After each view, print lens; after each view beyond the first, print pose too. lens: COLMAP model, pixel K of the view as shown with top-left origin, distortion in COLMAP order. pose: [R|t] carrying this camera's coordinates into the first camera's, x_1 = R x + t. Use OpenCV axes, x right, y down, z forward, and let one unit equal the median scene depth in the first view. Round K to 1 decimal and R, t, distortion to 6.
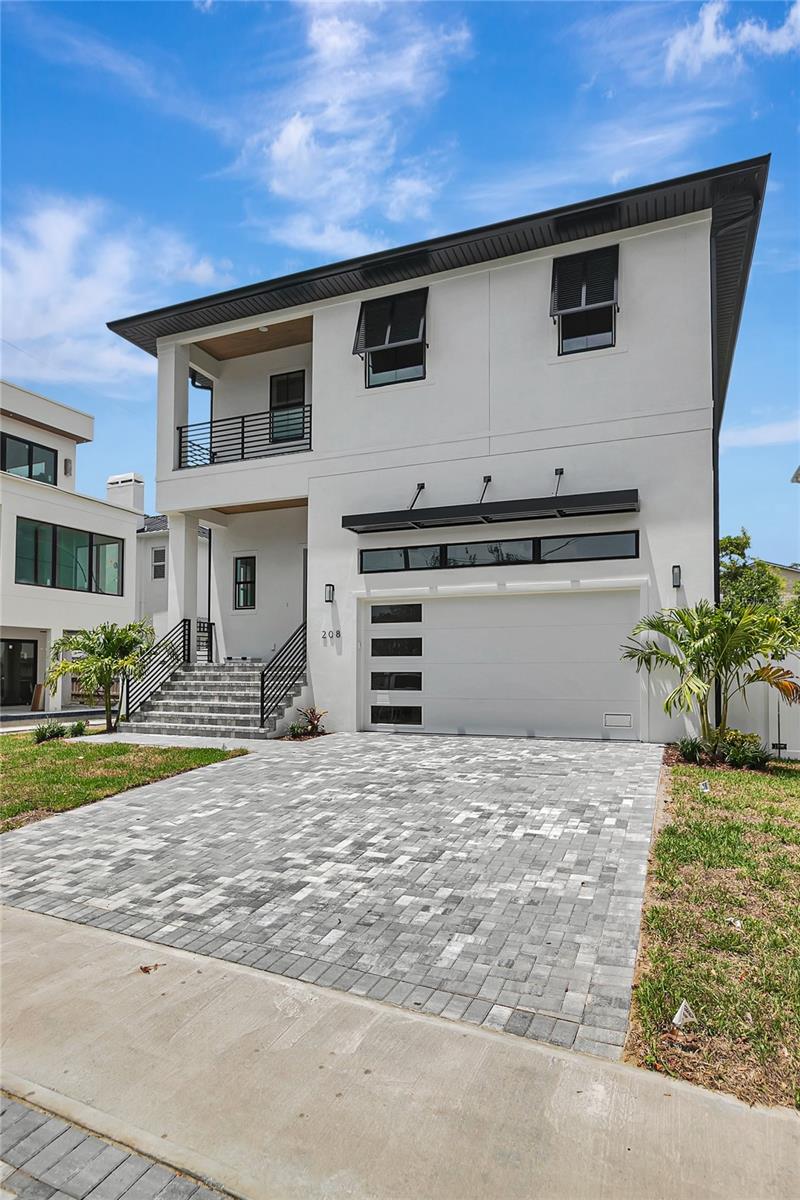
lens RADIAL K [[684.1, 0, 399.6], [0, 684.1, 630.1], [0, 0, 1]] dist [-0.001934, 0.001548]
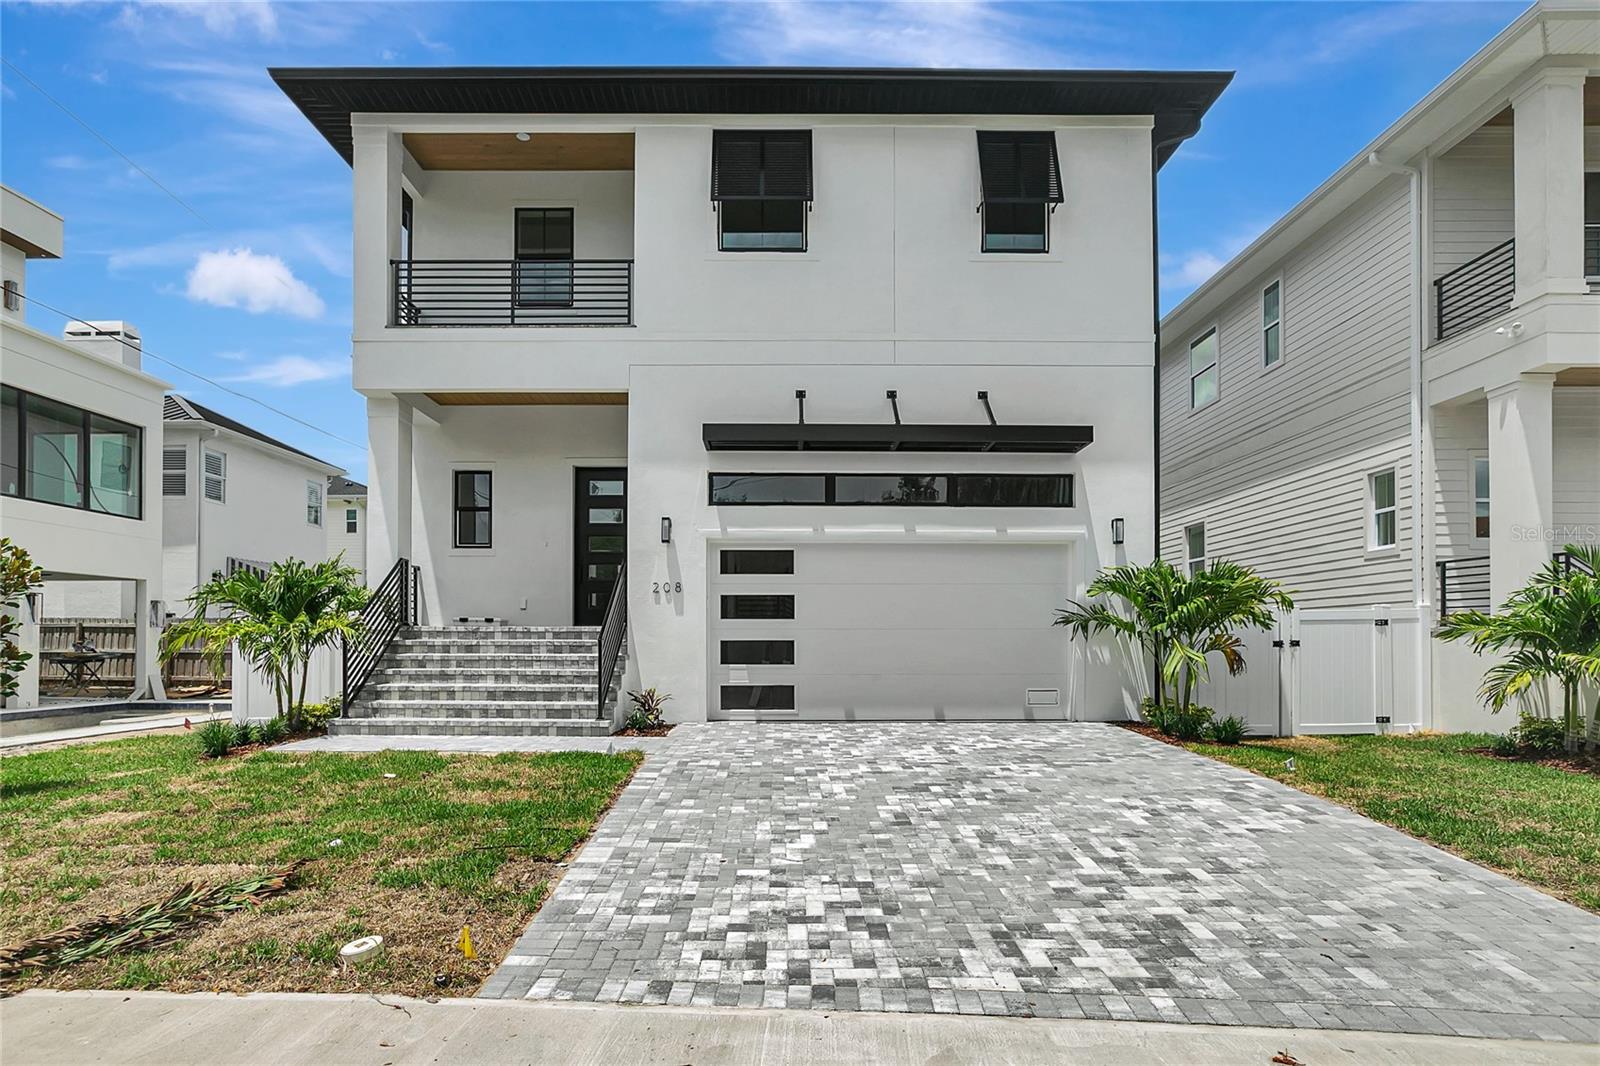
lens RADIAL K [[859.7, 0, 794.8], [0, 859.7, 618.7], [0, 0, 1]] dist [-0.024775, 0.026949]
pose [[0.924114, 0.012136, 0.381925, -0.363844], [-0.023565, 0.999403, 0.025260, 0.014718], [-0.381390, -0.032343, 0.923848, 0.131042]]
